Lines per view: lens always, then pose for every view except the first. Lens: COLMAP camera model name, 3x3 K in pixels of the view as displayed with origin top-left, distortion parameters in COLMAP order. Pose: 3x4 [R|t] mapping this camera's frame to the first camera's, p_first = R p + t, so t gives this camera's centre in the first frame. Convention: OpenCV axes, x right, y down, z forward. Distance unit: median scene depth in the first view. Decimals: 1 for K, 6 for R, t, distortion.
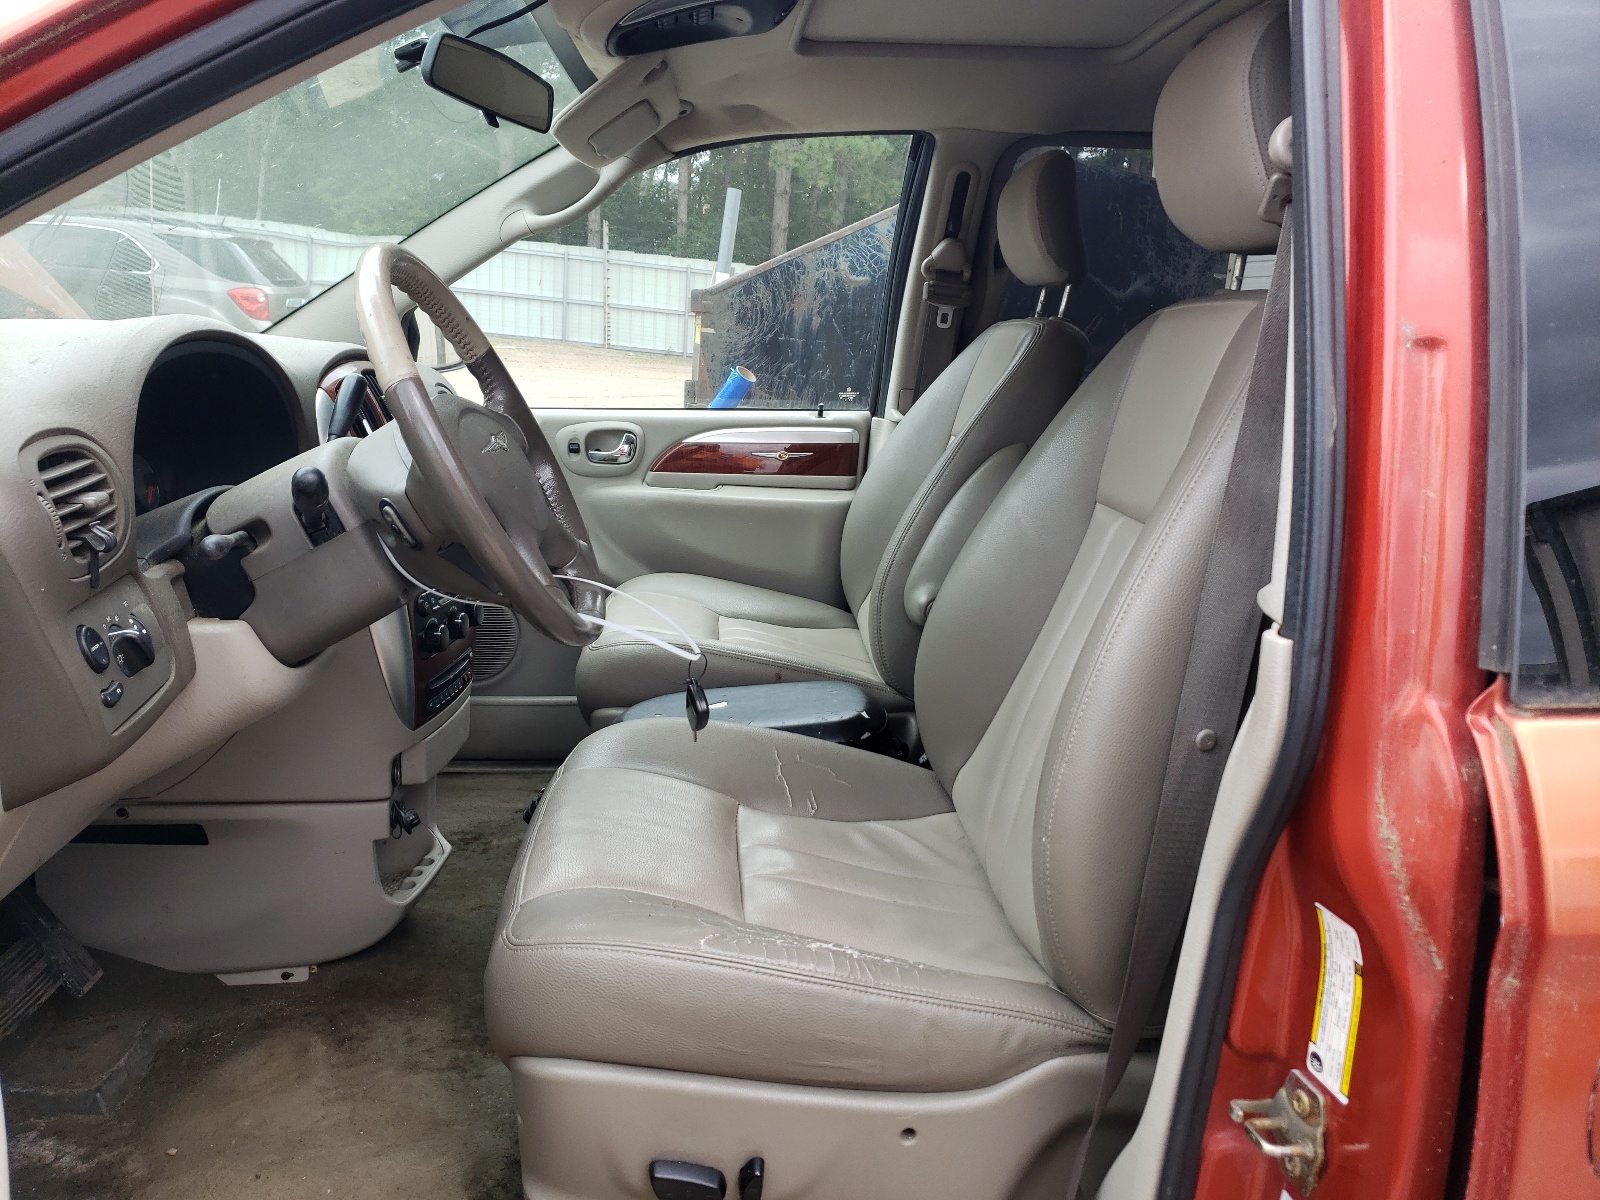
lens RADIAL K [[1235.5, 0, 805.3], [0, 1235.5, 602.7], [0, 0, 1]] dist [-0.004284, 0.000003]
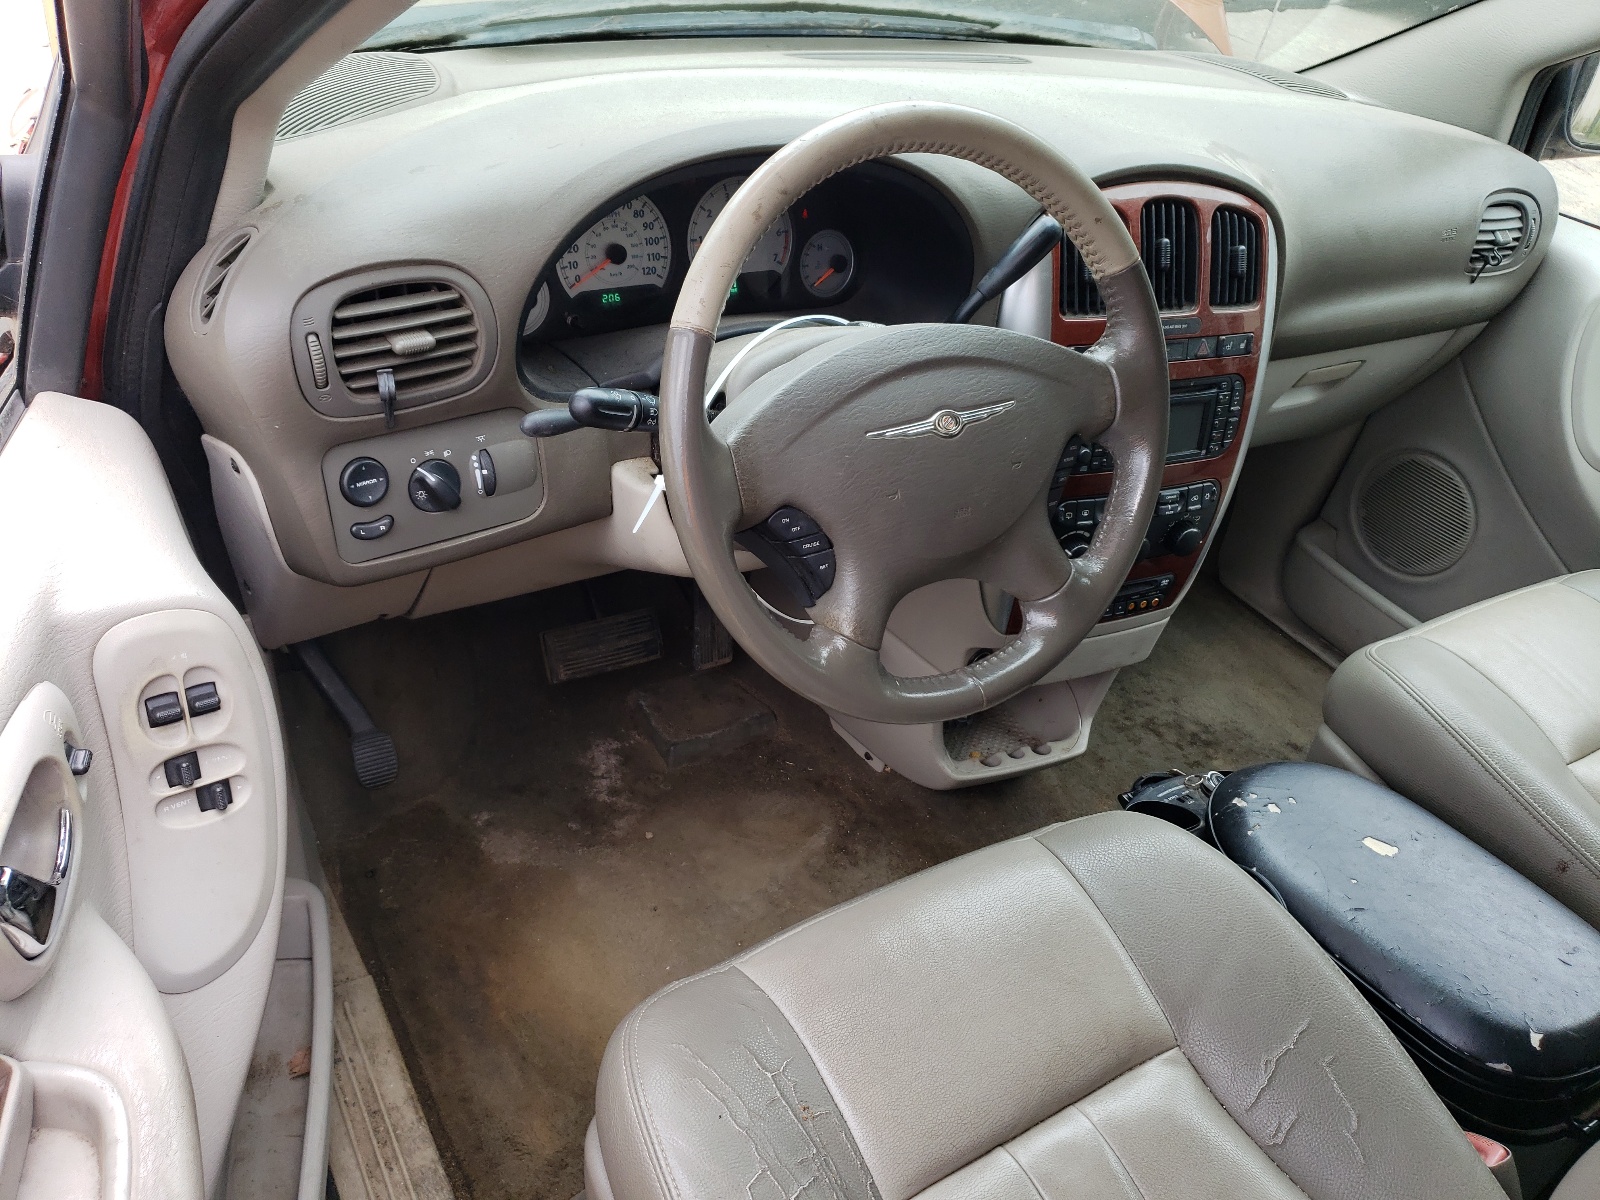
lens RADIAL K [[1235.5, 0, 799.6], [0, 1235.5, 597.8], [0, 0, 1]] dist [-0.004284, 0.000003]
pose [[0.459496, 0.544099, -0.702011, 0.239756], [-0.306770, 0.838974, 0.449460, -0.303338], [0.833520, 0.008831, 0.552418, 0.493238]]
